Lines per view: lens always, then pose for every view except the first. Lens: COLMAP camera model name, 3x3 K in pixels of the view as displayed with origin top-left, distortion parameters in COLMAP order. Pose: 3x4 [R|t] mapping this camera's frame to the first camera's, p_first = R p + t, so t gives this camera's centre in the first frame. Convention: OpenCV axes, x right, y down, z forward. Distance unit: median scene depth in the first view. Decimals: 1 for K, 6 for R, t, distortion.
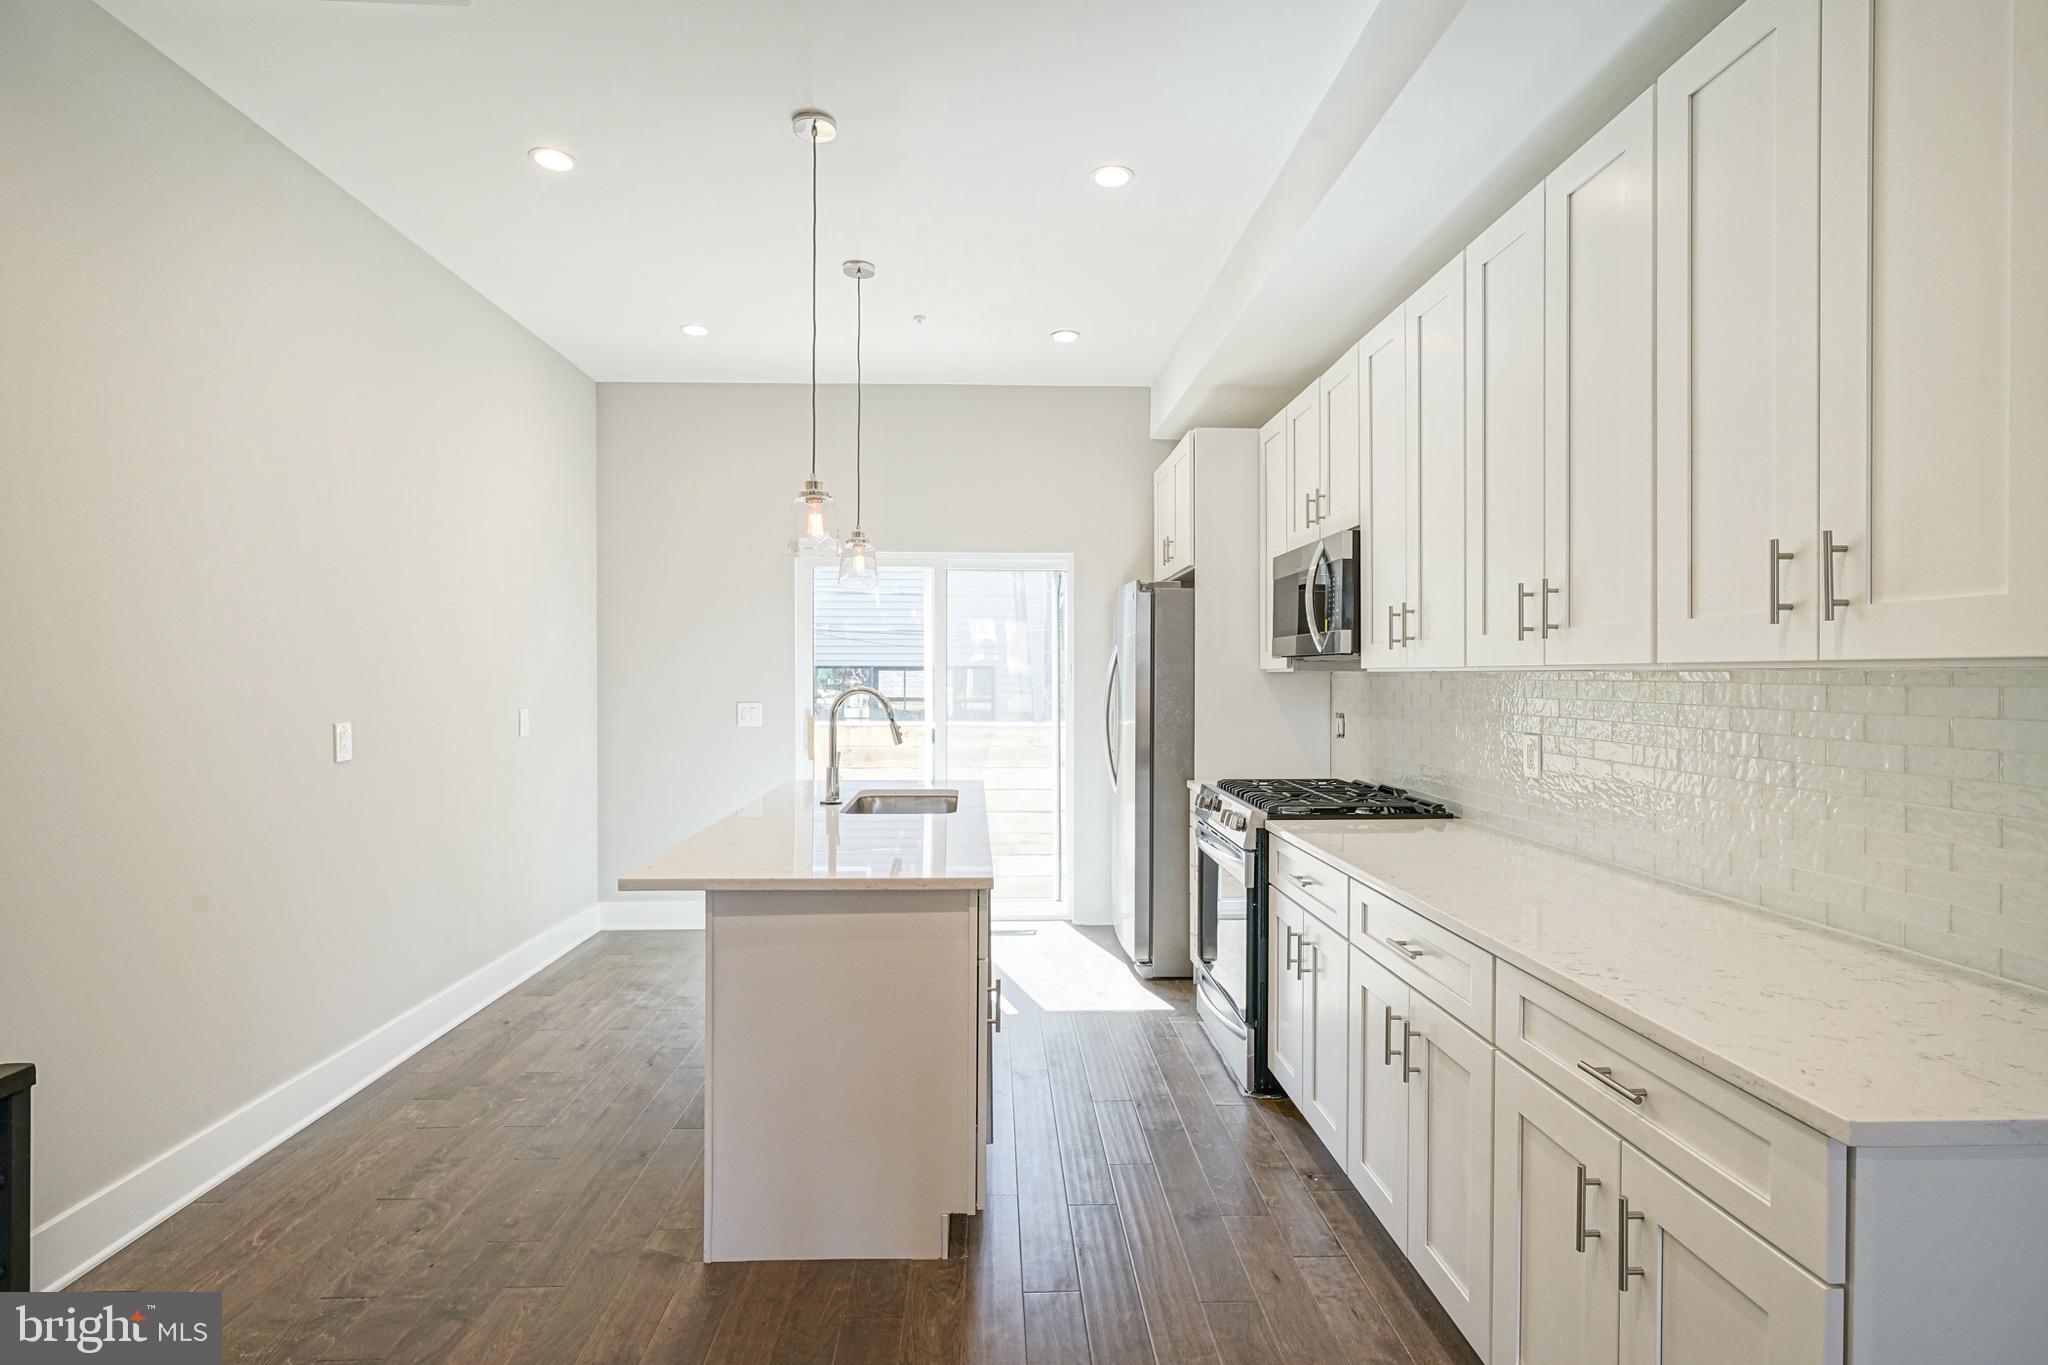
lens RADIAL K [[987.3, 0, 1024.6], [0, 987.3, 684.0], [0, 0, 1]] dist [-0.008360, 0.004065]
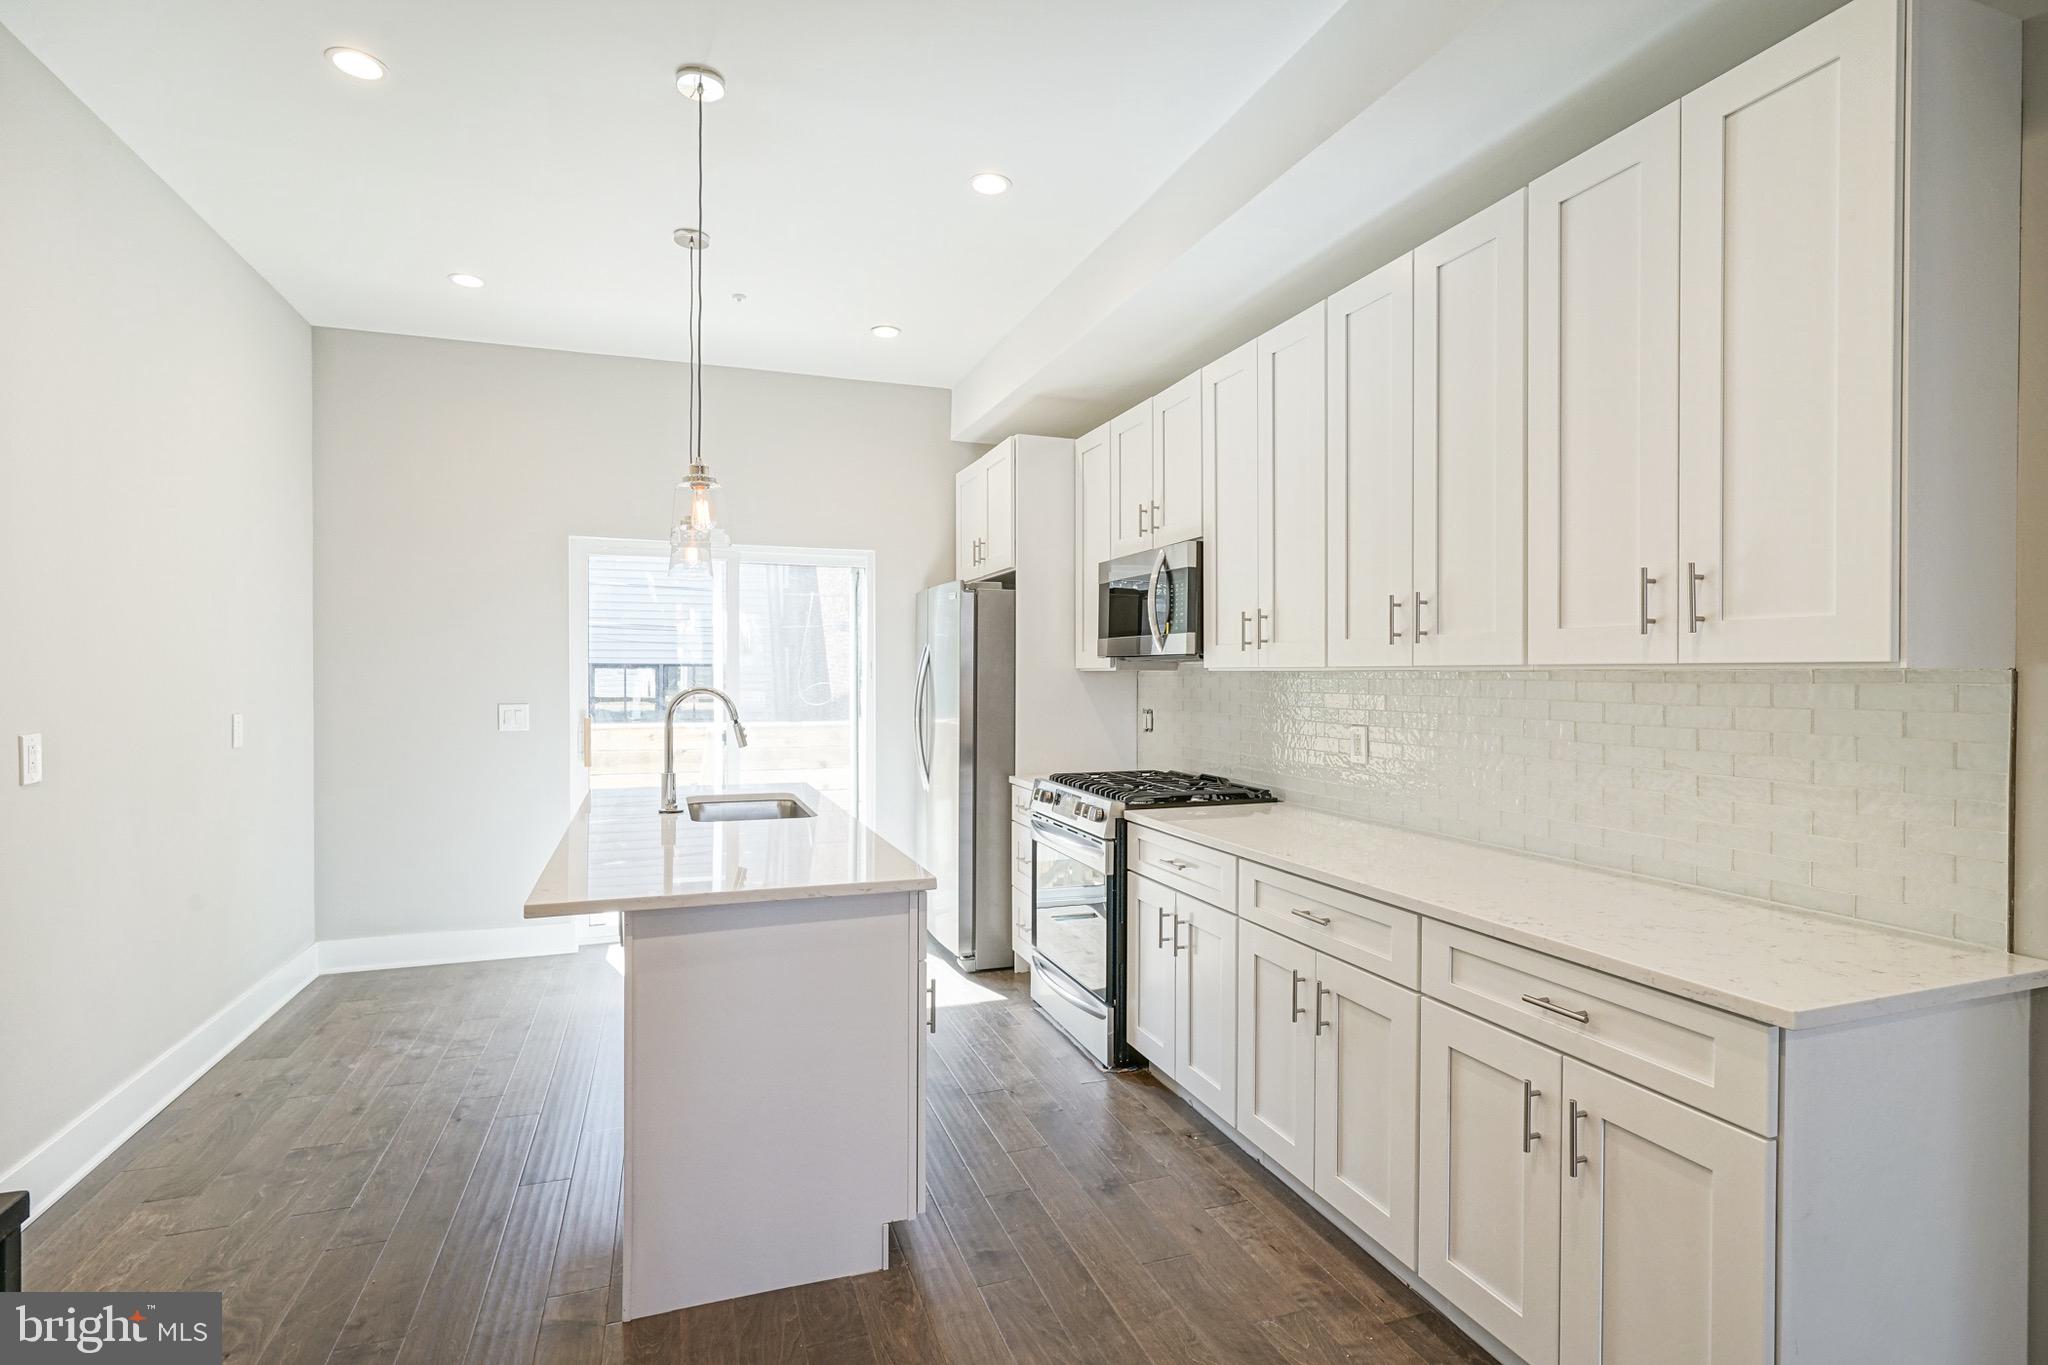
lens RADIAL K [[987.3, 0, 1032.8], [0, 987.3, 683.1], [0, 0, 1]] dist [-0.008360, 0.004065]
pose [[0.952493, -0.002375, 0.304552, -0.196224], [0.002040, 0.999997, 0.001417, -0.000900], [-0.304555, -0.000729, 0.952495, 0.018125]]
